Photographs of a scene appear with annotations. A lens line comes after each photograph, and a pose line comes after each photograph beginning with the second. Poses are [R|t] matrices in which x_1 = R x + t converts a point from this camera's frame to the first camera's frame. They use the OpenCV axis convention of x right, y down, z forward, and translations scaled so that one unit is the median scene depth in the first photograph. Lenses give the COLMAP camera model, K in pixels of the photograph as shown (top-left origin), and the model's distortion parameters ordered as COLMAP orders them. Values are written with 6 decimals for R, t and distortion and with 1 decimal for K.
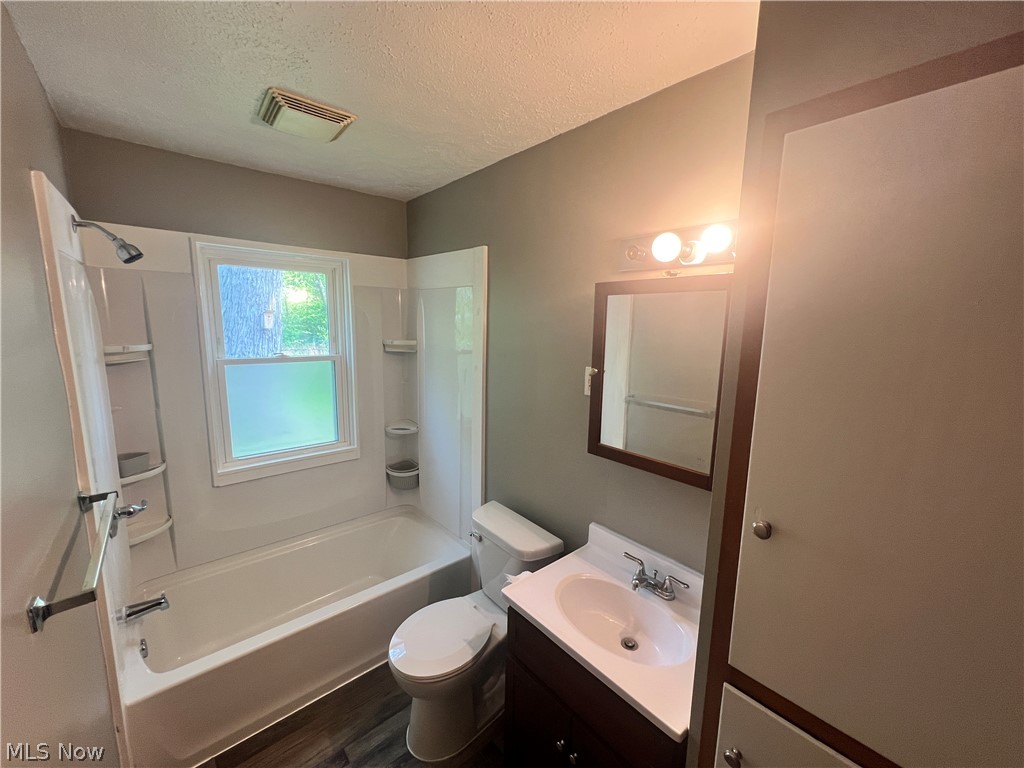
lens RADIAL K [[402.8, 0, 512.0], [0, 402.8, 384.0], [0, 0, 1]] dist [0.001114, 0.000196]
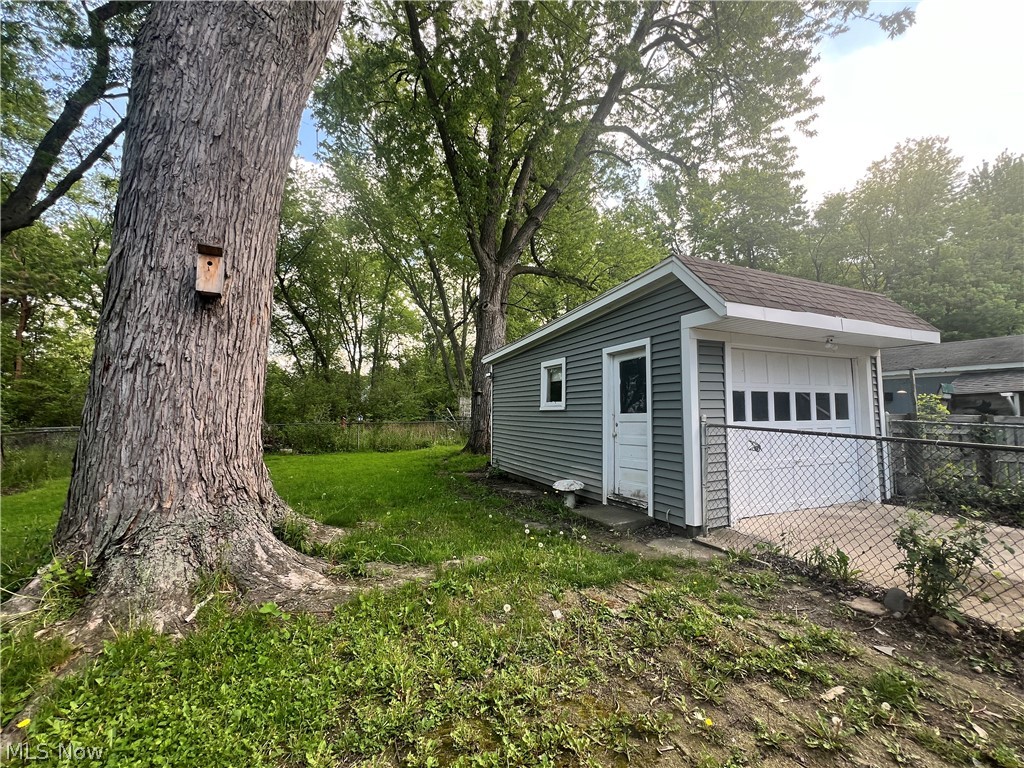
lens RADIAL K [[429.1, 0, 512.0], [0, 429.1, 384.0], [0, 0, 1]] dist [0.000566, 0.000157]
pose [[0.951695, -0.043039, -0.304013, -0.484793], [-0.024778, 0.976133, -0.215756, 0.097535], [0.306043, 0.212867, 0.927914, 1.875892]]
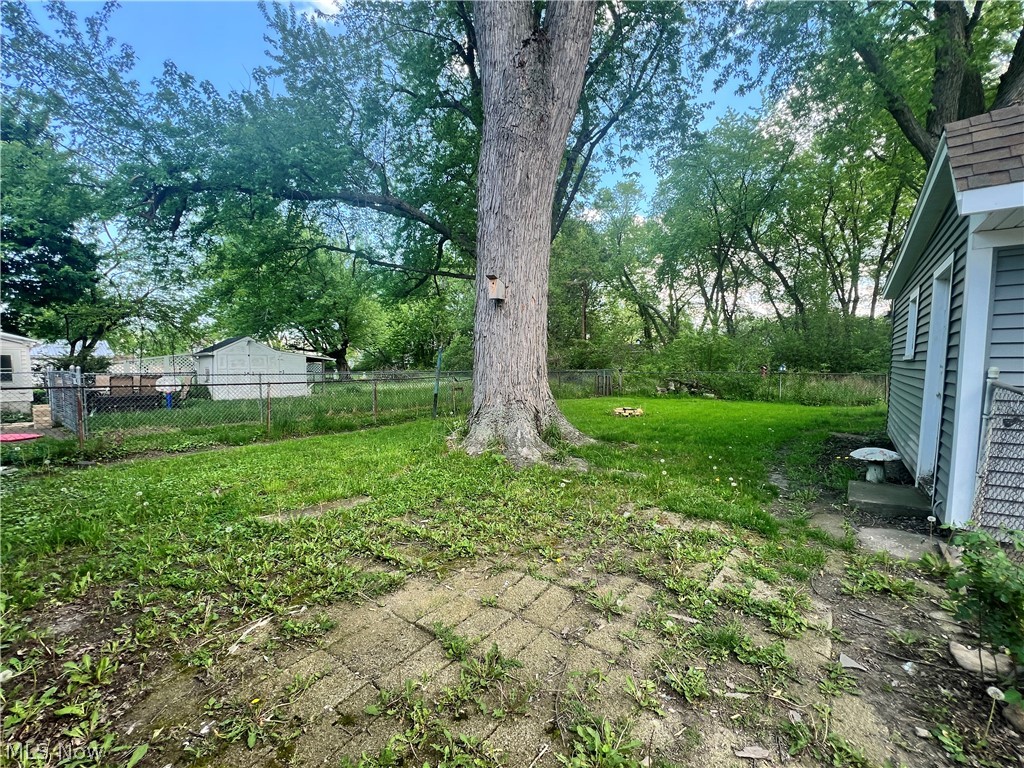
lens RADIAL K [[429.1, 0, 512.0], [0, 429.1, 384.0], [0, 0, 1]] dist [0.000566, 0.000157]
pose [[0.188382, 0.034045, -0.981505, 0.587975], [-0.151181, 0.988492, 0.005271, 0.049499], [0.970390, 0.147392, 0.191361, 2.342274]]
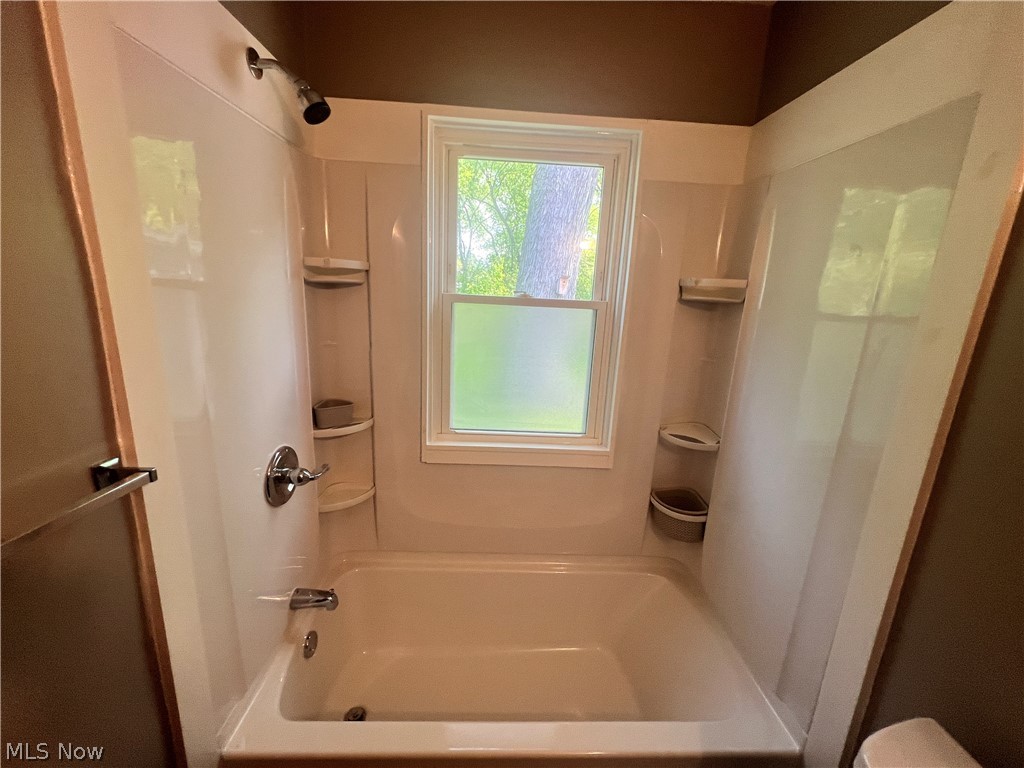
lens RADIAL K [[402.8, 0, 512.0], [0, 402.8, 384.0], [0, 0, 1]] dist [0.001114, 0.000196]
pose [[0.766232, 0.156734, -0.623156, -0.126164], [-0.128202, 0.987587, 0.090757, 0.015715], [0.629645, 0.010349, 0.776814, 0.413557]]
